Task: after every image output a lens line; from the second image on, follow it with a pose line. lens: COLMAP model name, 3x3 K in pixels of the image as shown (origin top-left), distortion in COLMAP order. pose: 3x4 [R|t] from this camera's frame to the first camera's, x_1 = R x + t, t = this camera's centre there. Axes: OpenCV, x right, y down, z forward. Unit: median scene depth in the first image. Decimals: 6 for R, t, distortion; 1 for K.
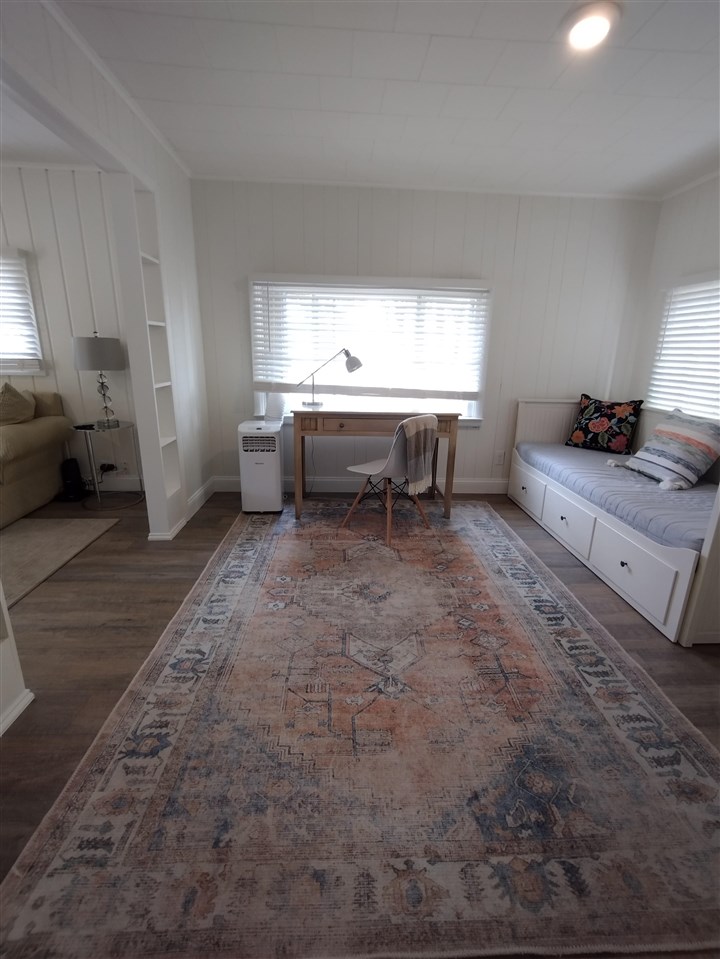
lens RADIAL K [[437.6, 0, 356.8], [0, 437.6, 471.7], [0, 0, 1]] dist [0.001999, 0.000544]
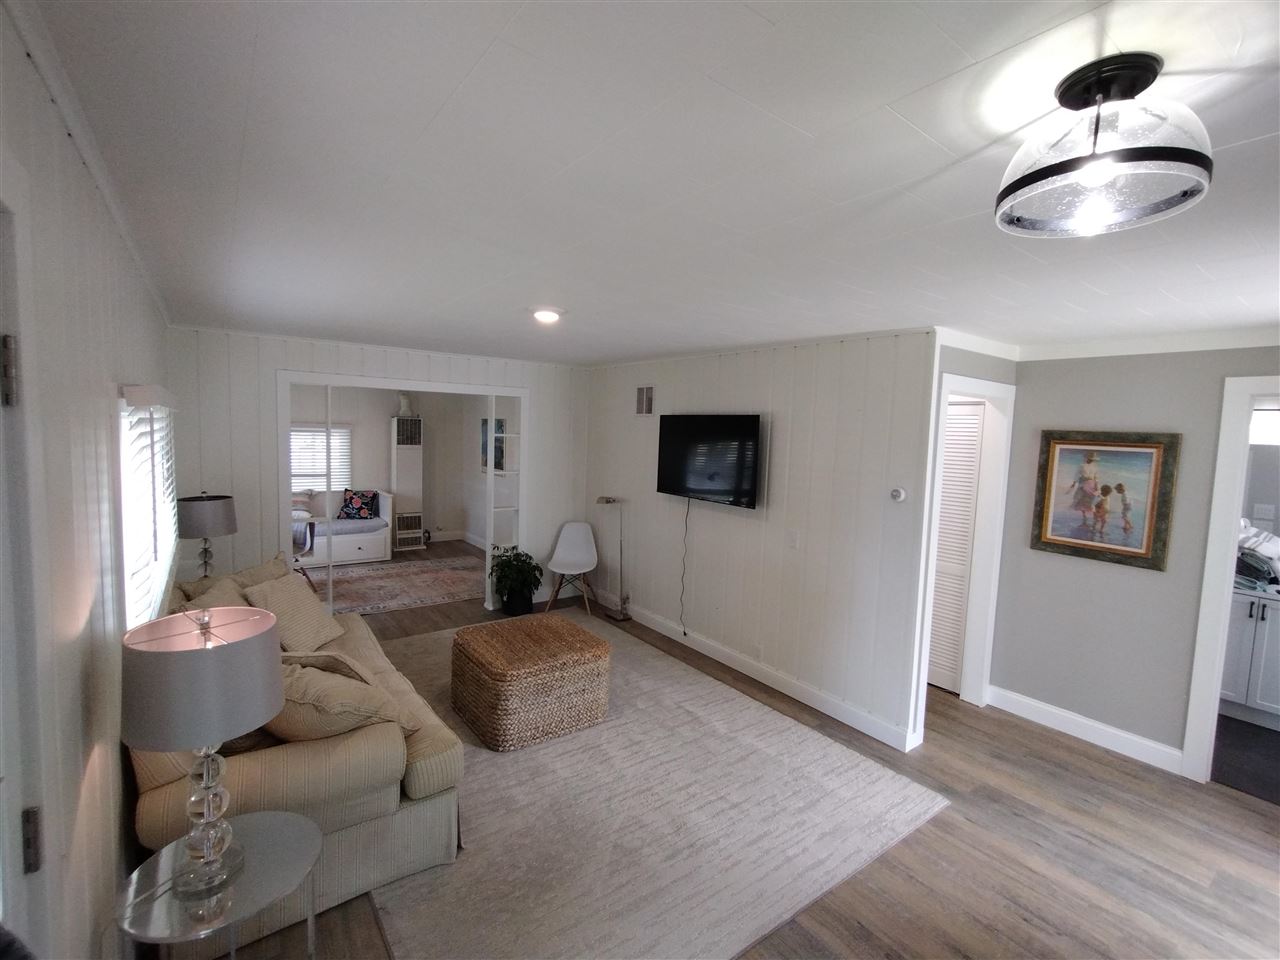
lens RADIAL K [[580.1, 0, 643.2], [0, 580.1, 476.3], [0, 0, 1]] dist [-0.019252, 0.000152]
pose [[-0.555278, -0.102990, 0.825263, -1.974931], [0.188008, 0.951070, 0.245191, -0.454156], [-0.810136, 0.291305, -0.508745, 0.841491]]
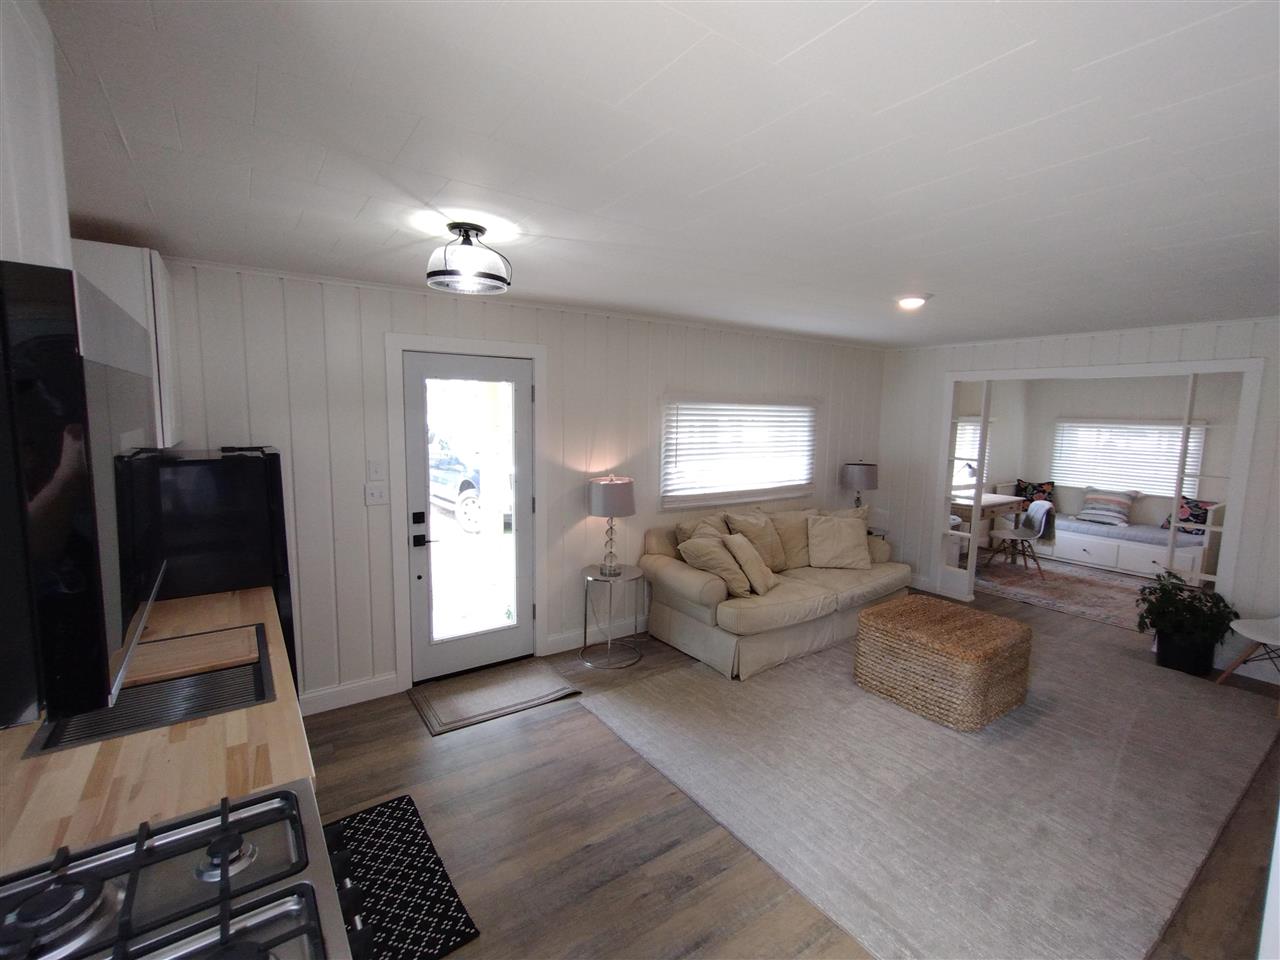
lens RADIAL K [[584.1, 0, 635.8], [0, 584.1, 481.1], [0, 0, 1]] dist [0.001999, 0.000544]
pose [[0.846204, -0.069153, 0.528353, -2.048984], [0.143903, 0.984359, -0.101636, -0.171481], [-0.513060, 0.162036, 0.842920, -0.118292]]
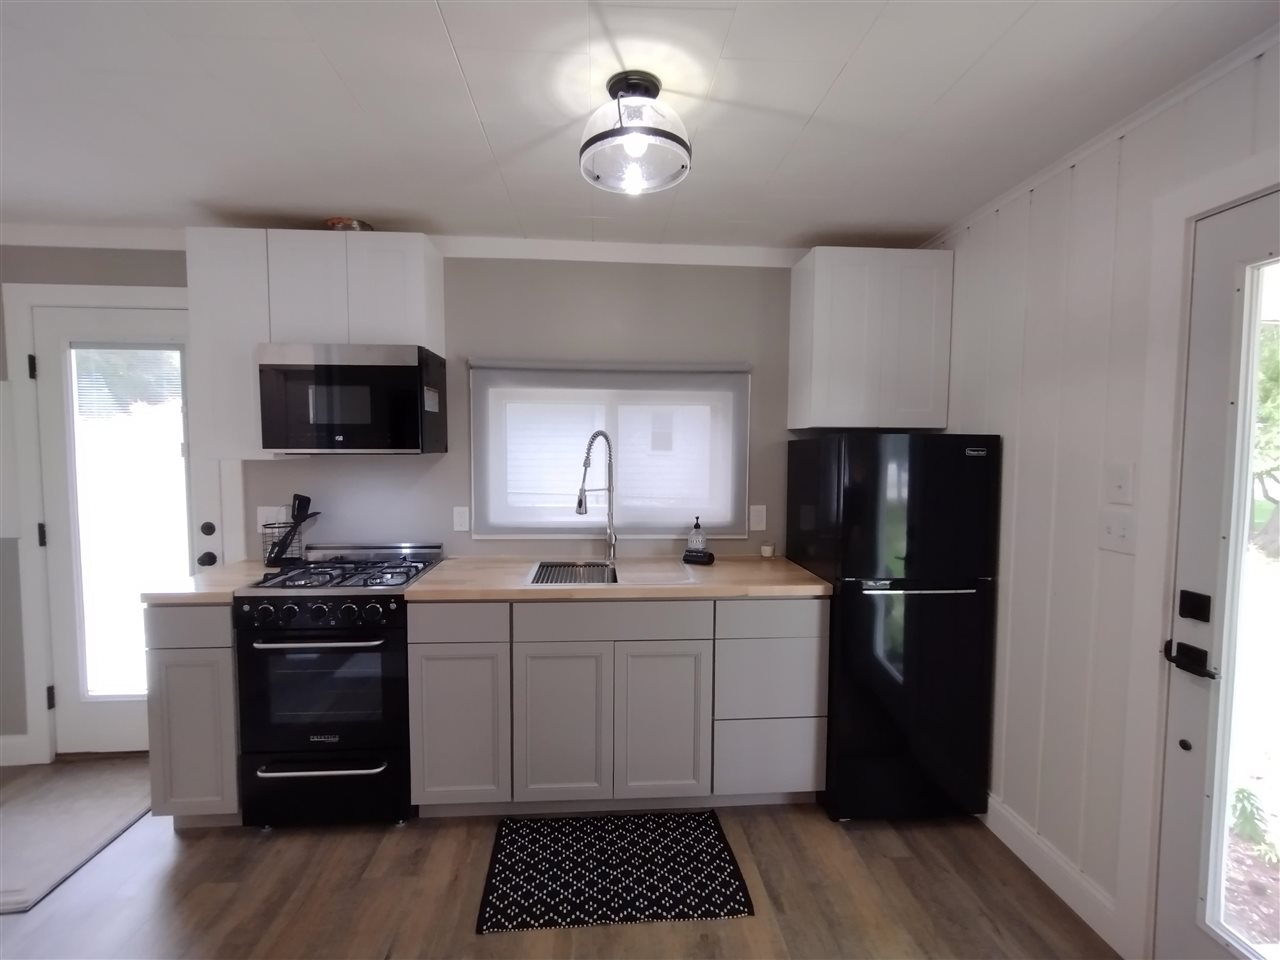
lens RADIAL K [[587.0, 0, 640.0], [0, 587.0, 480.0], [0, 0, 1]] dist [-0.001284, -0.000128]
pose [[0.027298, 0.037609, -0.998920, -1.388984], [-0.283805, 0.958463, 0.028330, -0.254618], [0.958493, 0.282725, 0.036837, 0.534712]]
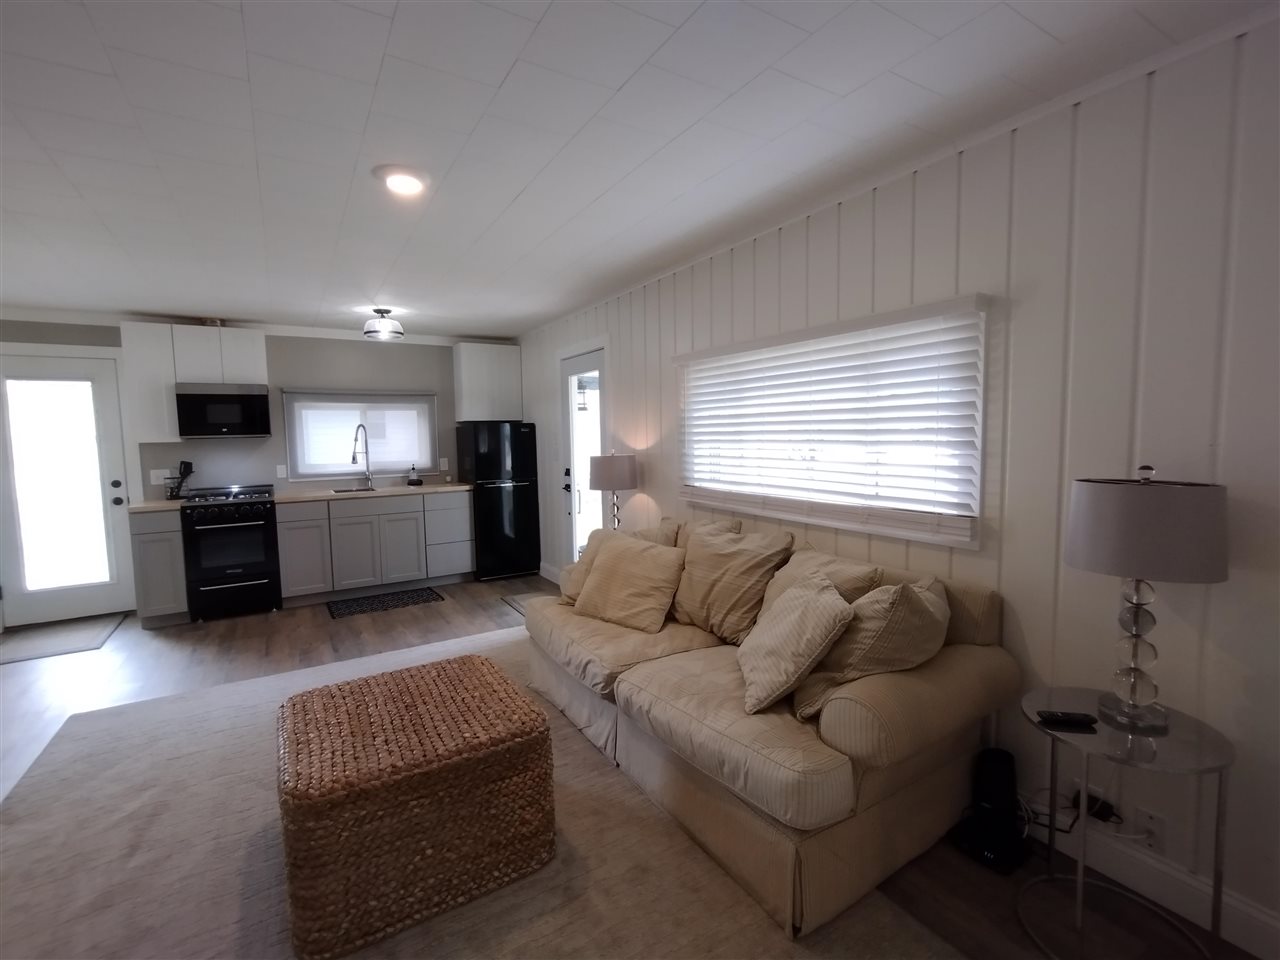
lens RADIAL K [[587.0, 0, 640.0], [0, 587.0, 480.0], [0, 0, 1]] dist [-0.001284, -0.000128]
pose [[0.477363, 0.041775, -0.877712, -0.365365], [-0.216421, 0.973689, -0.071362, -0.180202], [0.851637, 0.224021, 0.473844, 0.416423]]
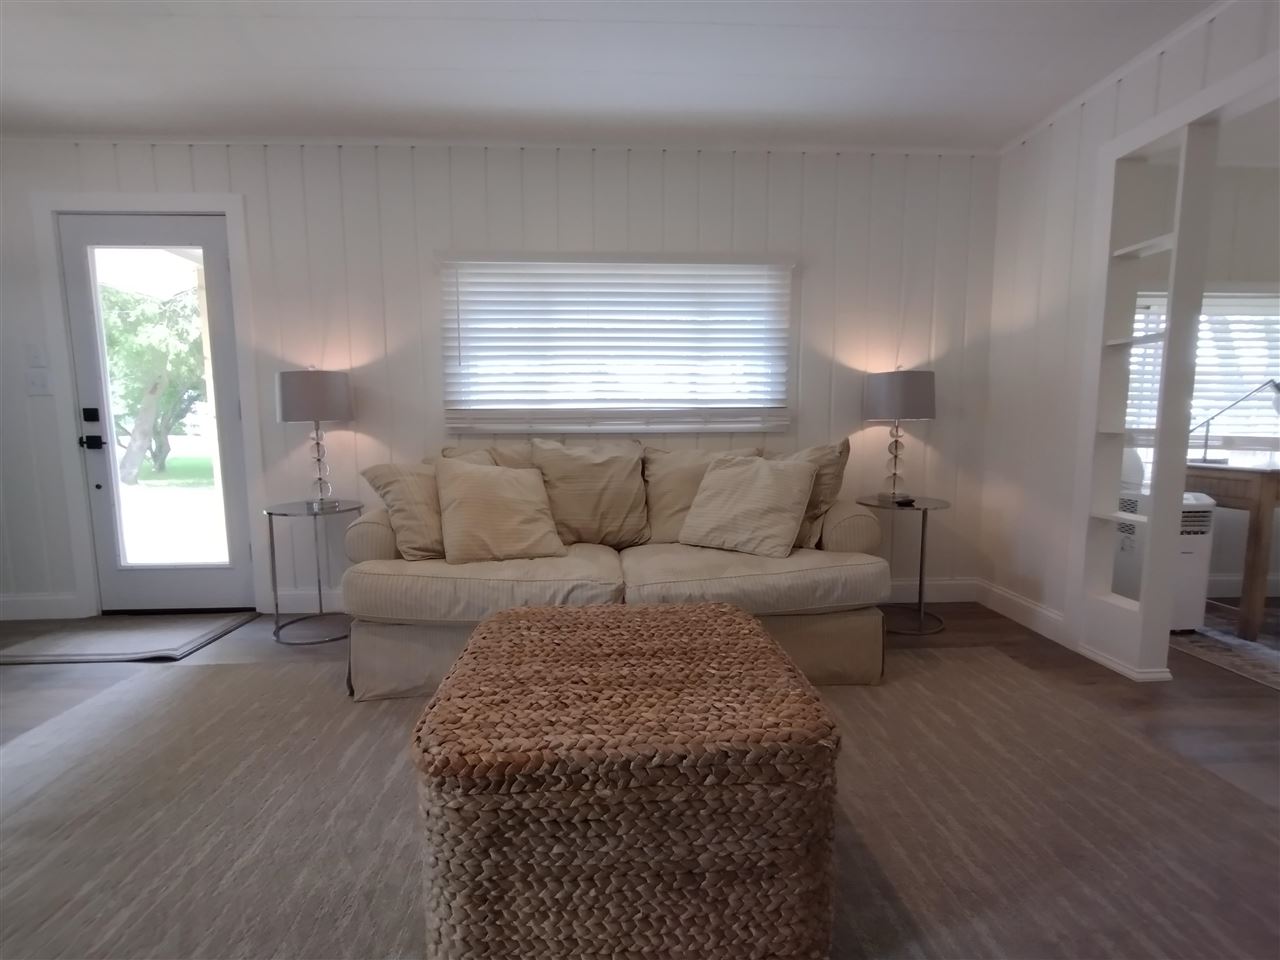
lens RADIAL K [[584.1, 0, 635.8], [0, 584.1, 481.1], [0, 0, 1]] dist [0.001999, 0.000544]
pose [[0.999665, -0.025253, -0.005684, -0.984128], [0.023917, 0.985104, -0.170290, 0.004103], [0.009900, 0.170097, 0.985378, 0.126898]]
